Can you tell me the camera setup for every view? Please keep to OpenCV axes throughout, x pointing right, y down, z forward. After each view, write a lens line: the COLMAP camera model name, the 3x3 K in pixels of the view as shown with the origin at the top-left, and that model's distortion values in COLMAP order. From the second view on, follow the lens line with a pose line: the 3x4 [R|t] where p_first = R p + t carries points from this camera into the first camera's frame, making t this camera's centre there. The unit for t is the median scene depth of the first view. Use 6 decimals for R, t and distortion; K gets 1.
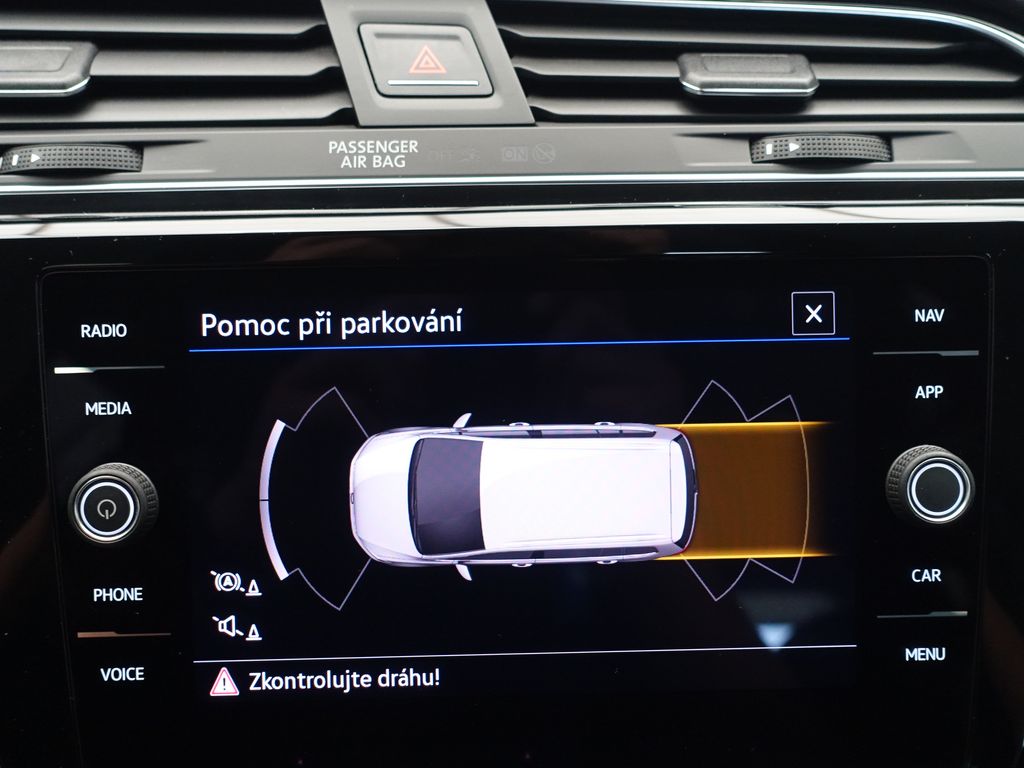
lens RADIAL K [[1211.6, 0, 511.7], [0, 1211.6, 384.9], [0, 0, 1]] dist [-0.018258, 0.000000]
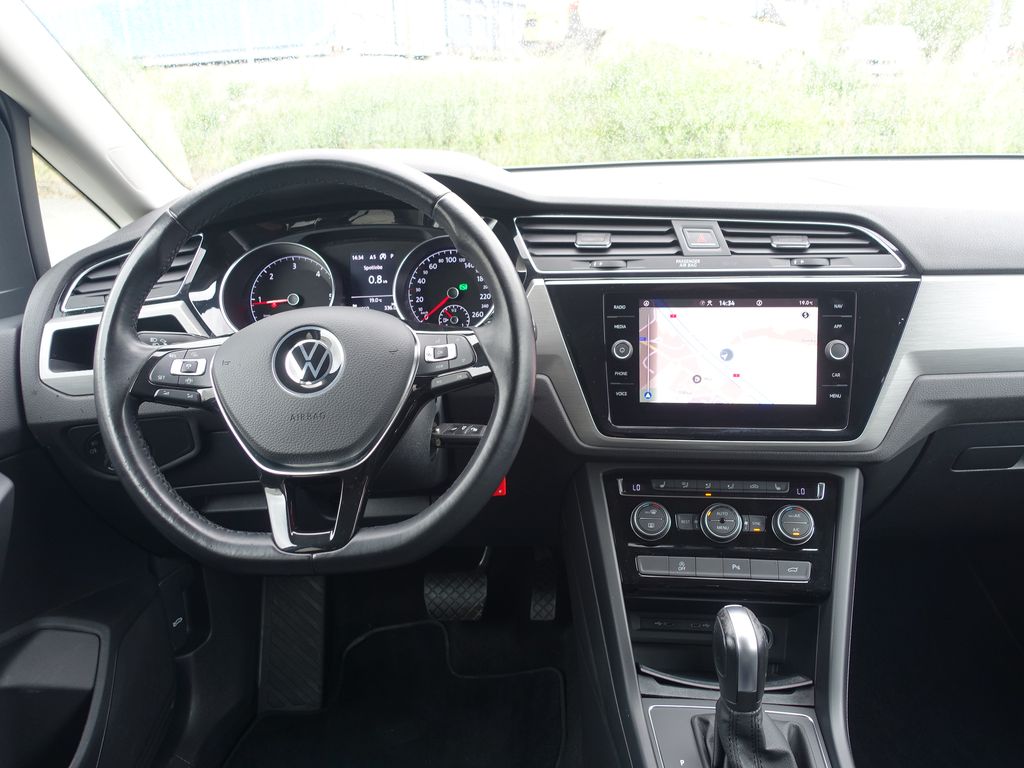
lens RADIAL K [[782.3, 0, 508.7], [0, 782.3, 385.6], [0, 0, 1]] dist [-0.005405, -0.007567]
pose [[0.986191, 0.028001, -0.163230, -0.260116], [-0.031759, 0.999286, -0.020463, 0.267575], [0.162540, 0.025364, 0.986376, -1.539064]]
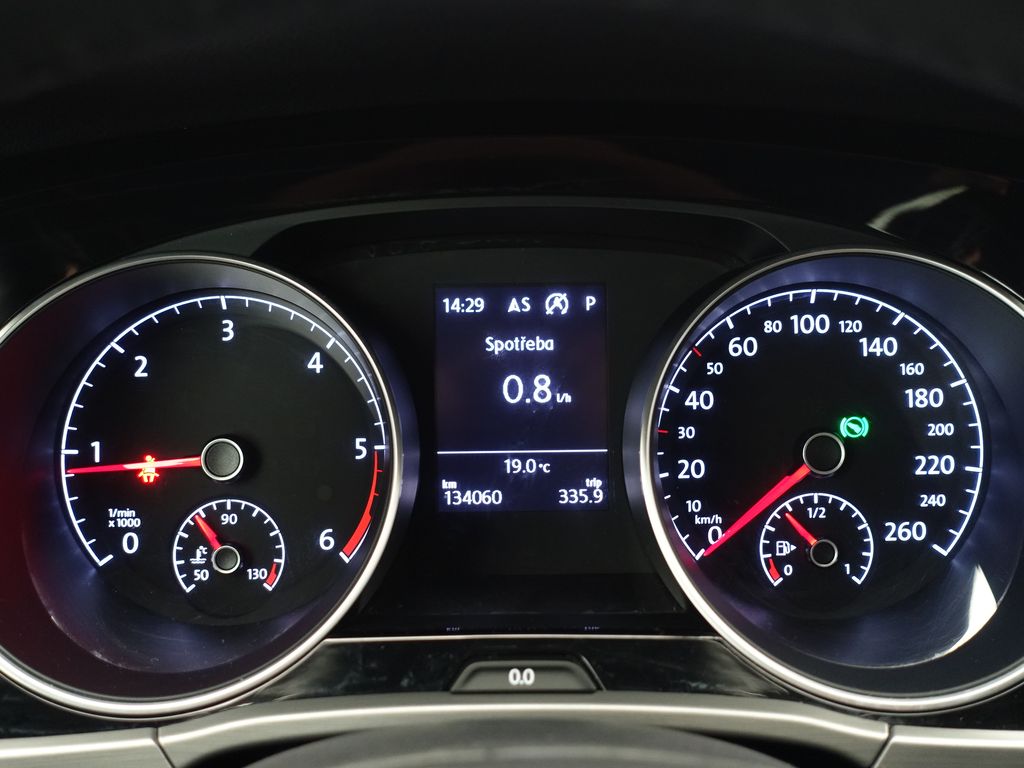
lens RADIAL K [[1211.6, 0, 516.7], [0, 1211.6, 385.5], [0, 0, 1]] dist [-0.018258, 0.000000]
pose [[0.988076, 0.057377, -0.142877, -1.054765], [-0.057346, 0.998345, 0.004338, -0.169124], [0.142889, 0.003908, 0.989731, -0.000899]]
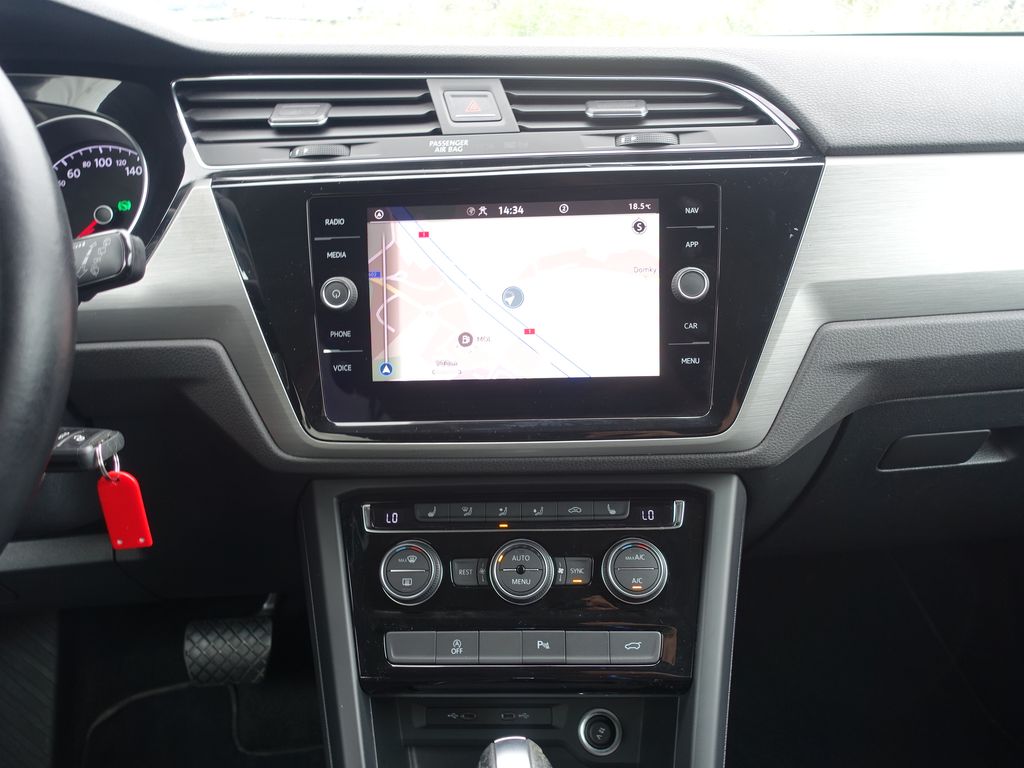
lens RADIAL K [[782.3, 0, 508.9], [0, 782.3, 386.0], [0, 0, 1]] dist [-0.005405, -0.007567]
pose [[0.996437, 0.000506, -0.084335, 0.125226], [0.000070, 0.999977, 0.006829, 0.255156], [0.084336, -0.006810, 0.996414, -0.475425]]
